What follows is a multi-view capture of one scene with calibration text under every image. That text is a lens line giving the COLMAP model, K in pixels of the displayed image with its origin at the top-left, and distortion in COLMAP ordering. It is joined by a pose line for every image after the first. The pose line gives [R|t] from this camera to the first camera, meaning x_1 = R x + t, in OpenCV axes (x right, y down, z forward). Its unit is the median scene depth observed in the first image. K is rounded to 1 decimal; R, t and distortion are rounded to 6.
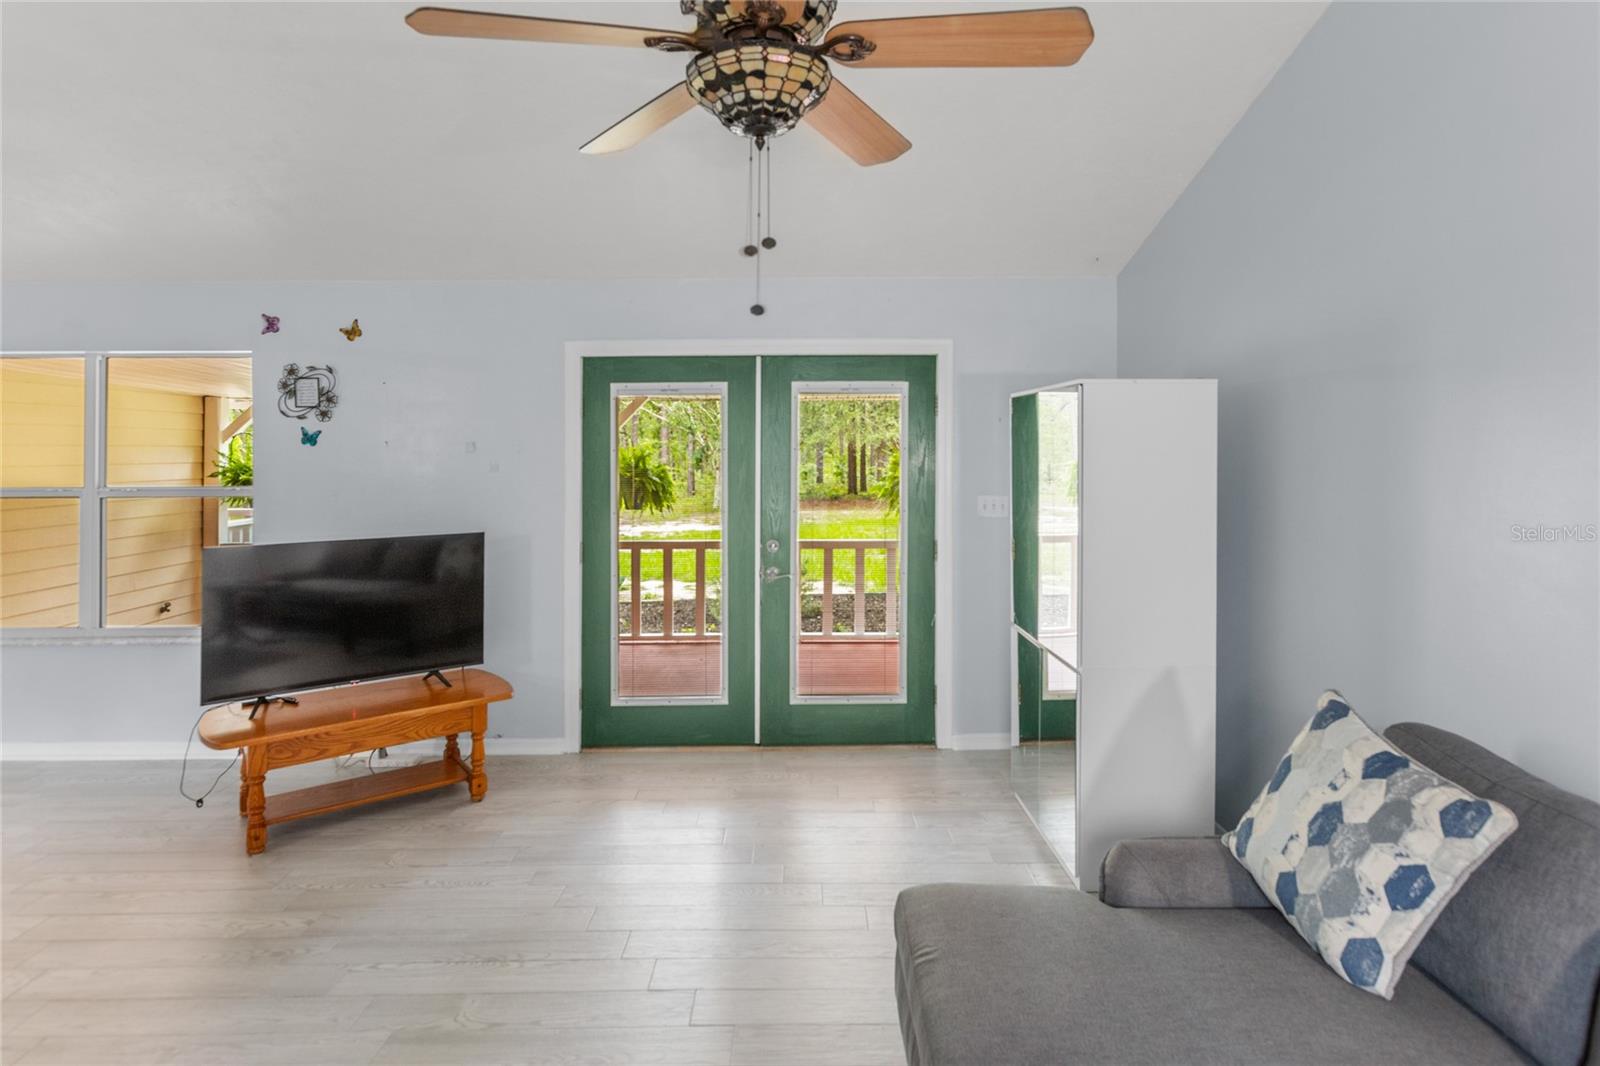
lens RADIAL K [[830.4, 0, 811.8], [0, 830.4, 440.3], [0, 0, 1]] dist [0.002701, 0.000561]
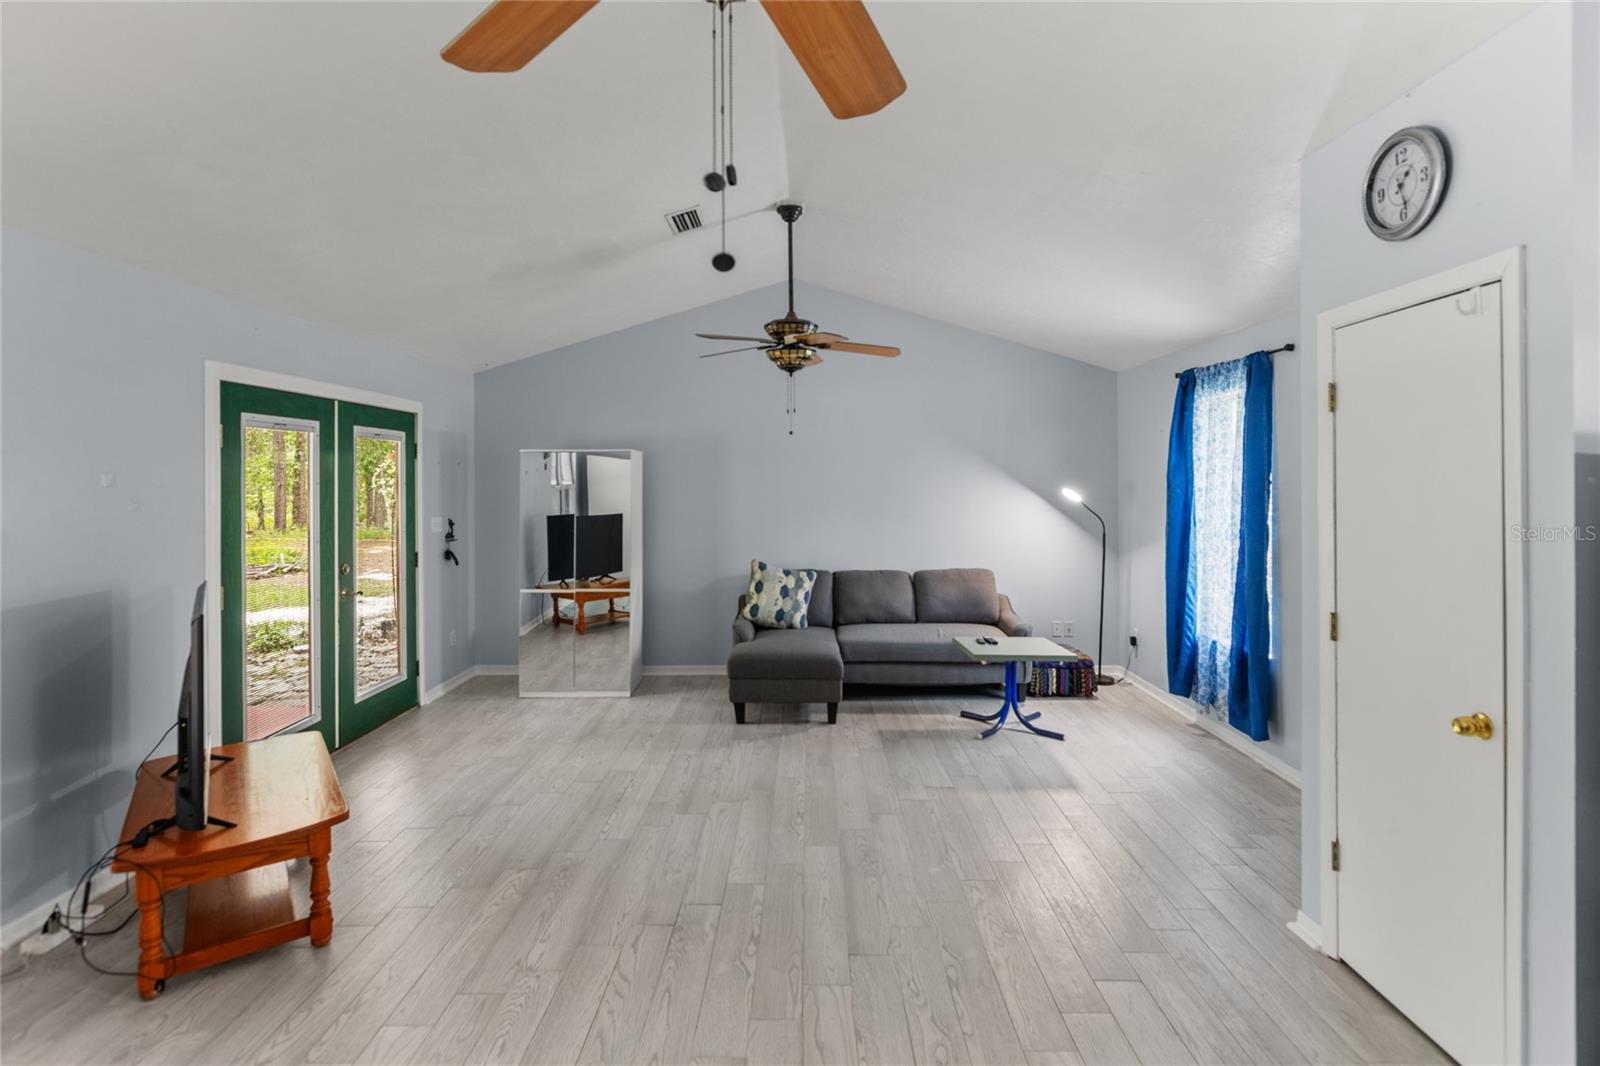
lens RADIAL K [[778.3, 0, 775.7], [0, 778.3, 474.7], [0, 0, 1]] dist [0.013323, 0.000585]
pose [[0.059096, 0.012829, 0.998170, -1.305742], [-0.007030, 0.999898, -0.012435, 0.008958], [-0.998228, -0.006282, 0.059180, 0.425454]]
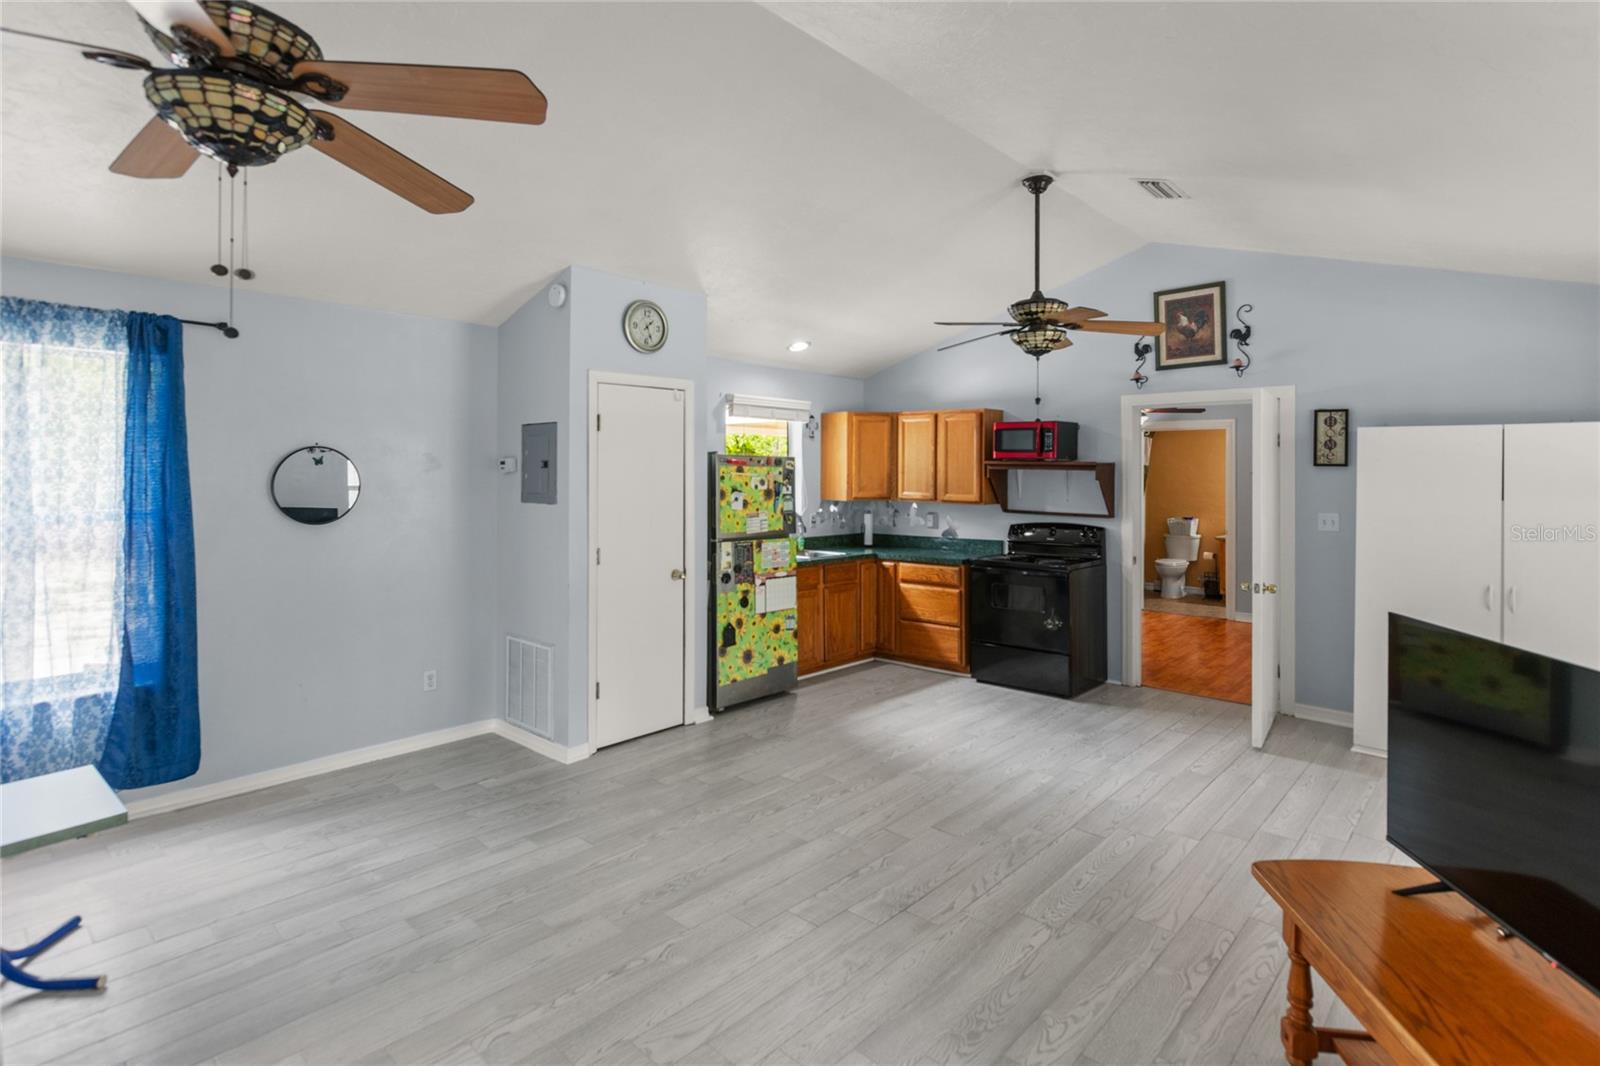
lens RADIAL K [[823.9, 0, 802.3], [0, 823.9, 467.0], [0, 0, 1]] dist [0.000024, 0.000327]
pose [[-0.688767, -0.001862, -0.724980, 0.088727], [0.009193, 0.999894, -0.011303, 0.012586], [0.724924, -0.014450, -0.688677, 1.047104]]
